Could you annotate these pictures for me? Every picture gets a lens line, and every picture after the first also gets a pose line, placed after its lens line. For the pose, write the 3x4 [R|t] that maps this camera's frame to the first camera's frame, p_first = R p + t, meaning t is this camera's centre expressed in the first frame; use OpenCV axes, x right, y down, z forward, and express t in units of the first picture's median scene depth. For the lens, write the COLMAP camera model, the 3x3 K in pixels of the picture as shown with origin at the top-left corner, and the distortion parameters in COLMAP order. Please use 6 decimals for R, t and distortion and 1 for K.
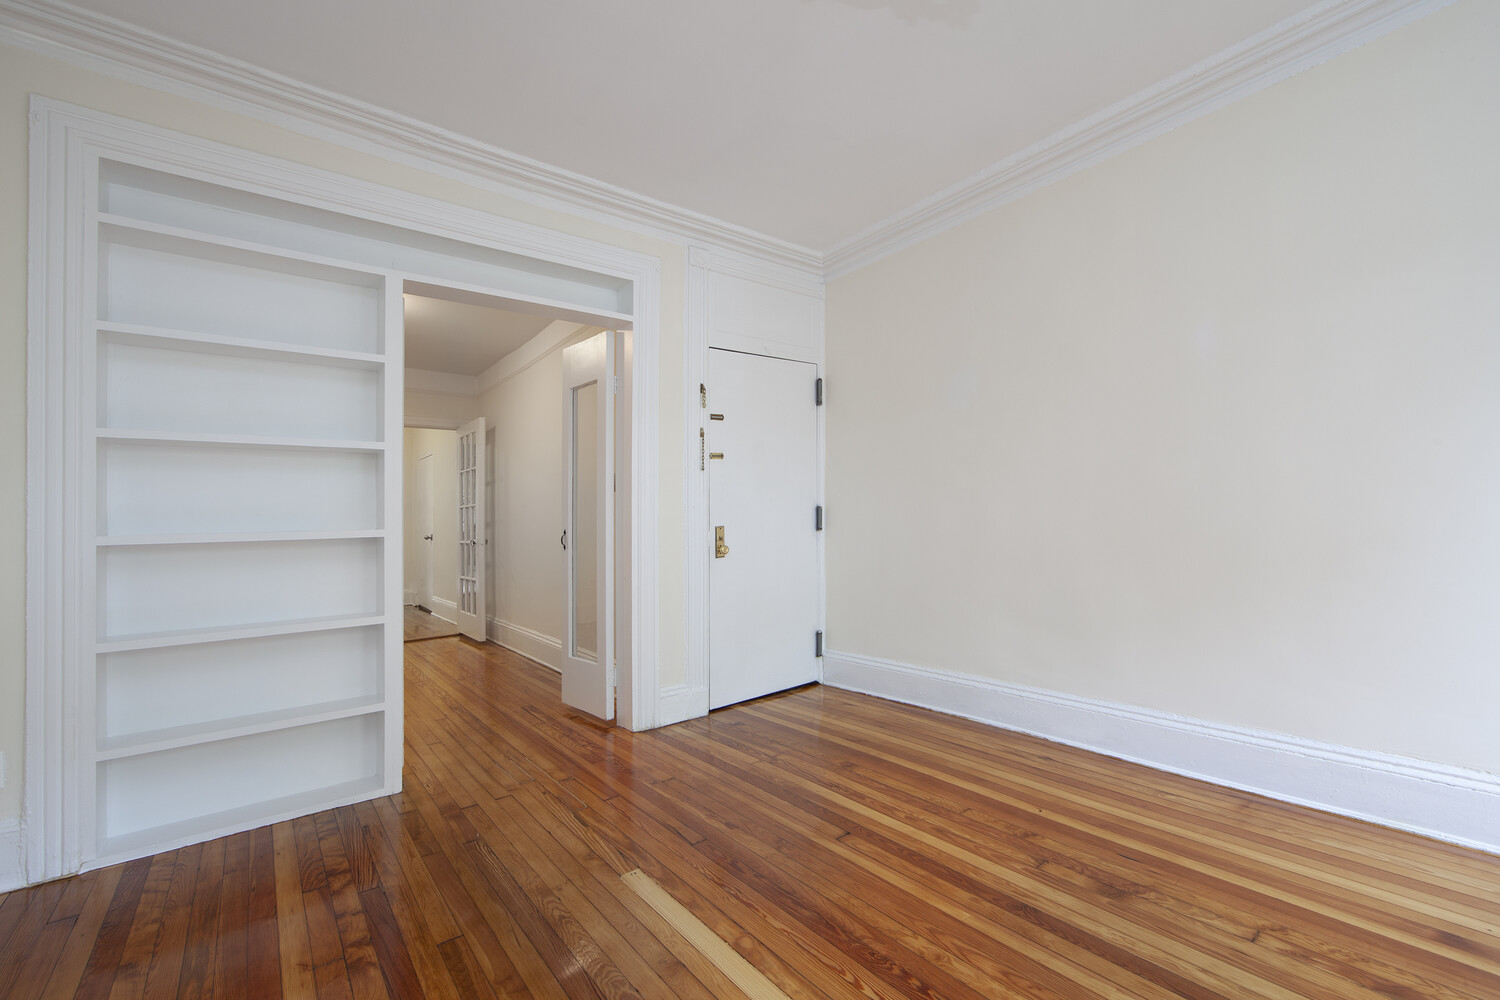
lens RADIAL K [[637.1, 0, 750.0], [0, 637.1, 500.0], [0, 0, 1]] dist [-0.000177, 0.000051]
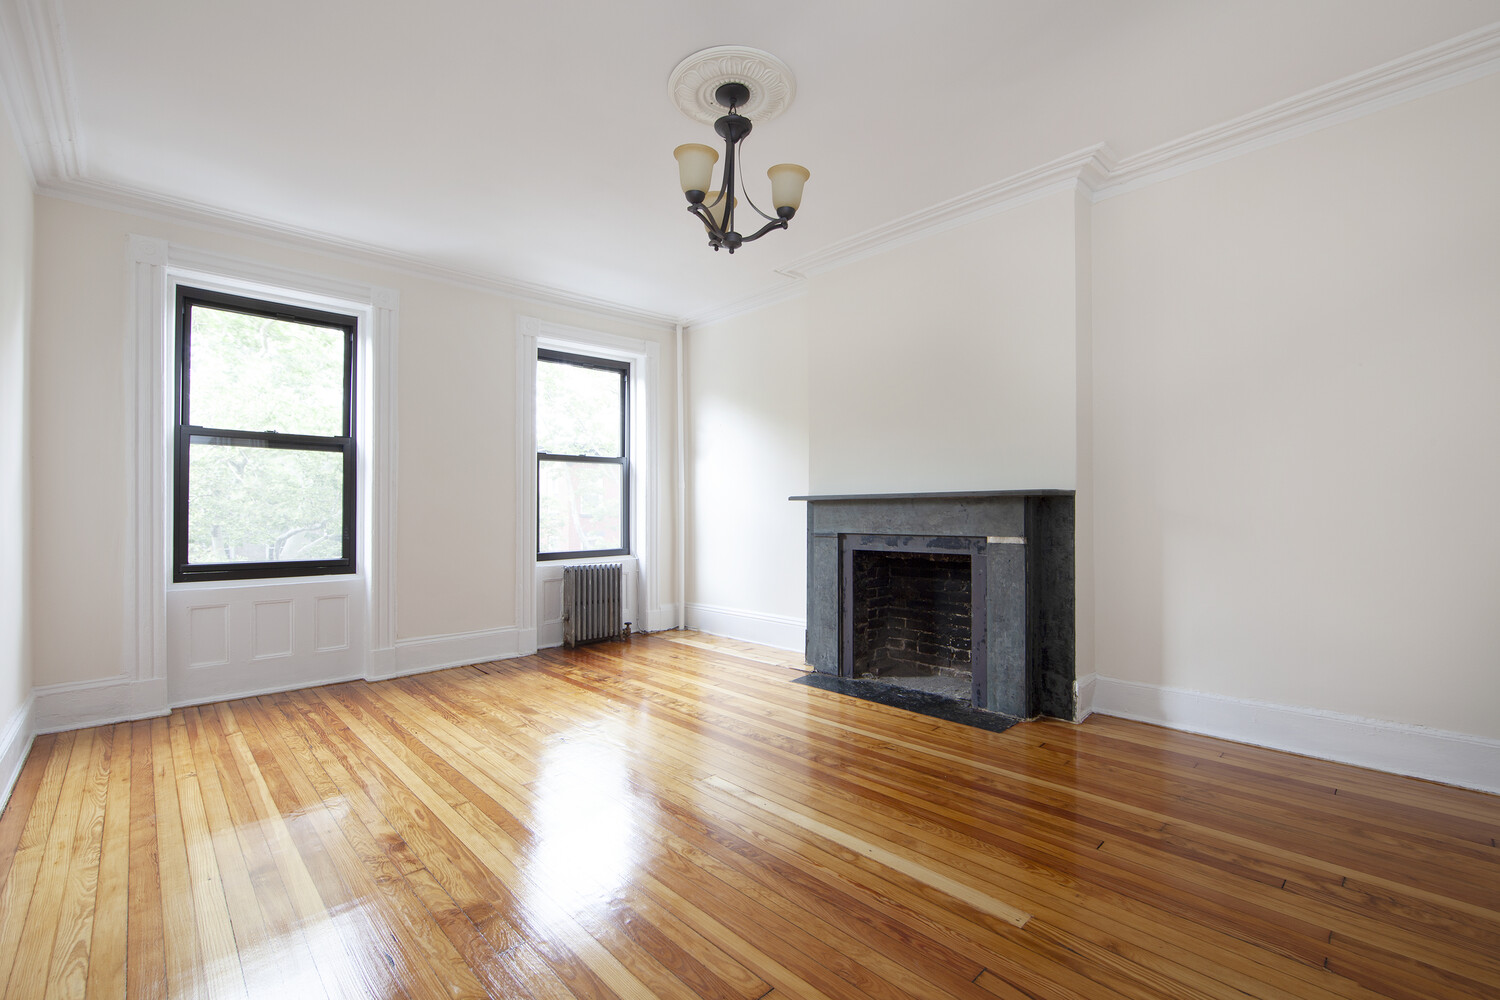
lens RADIAL K [[637.1, 0, 750.0], [0, 637.1, 500.0], [0, 0, 1]] dist [-0.000177, 0.000051]
pose [[-0.993970, 0.042207, -0.101208, 0.233781], [0.046567, 0.998069, -0.041103, 0.070799], [0.099278, -0.045568, -0.994016, 1.917254]]
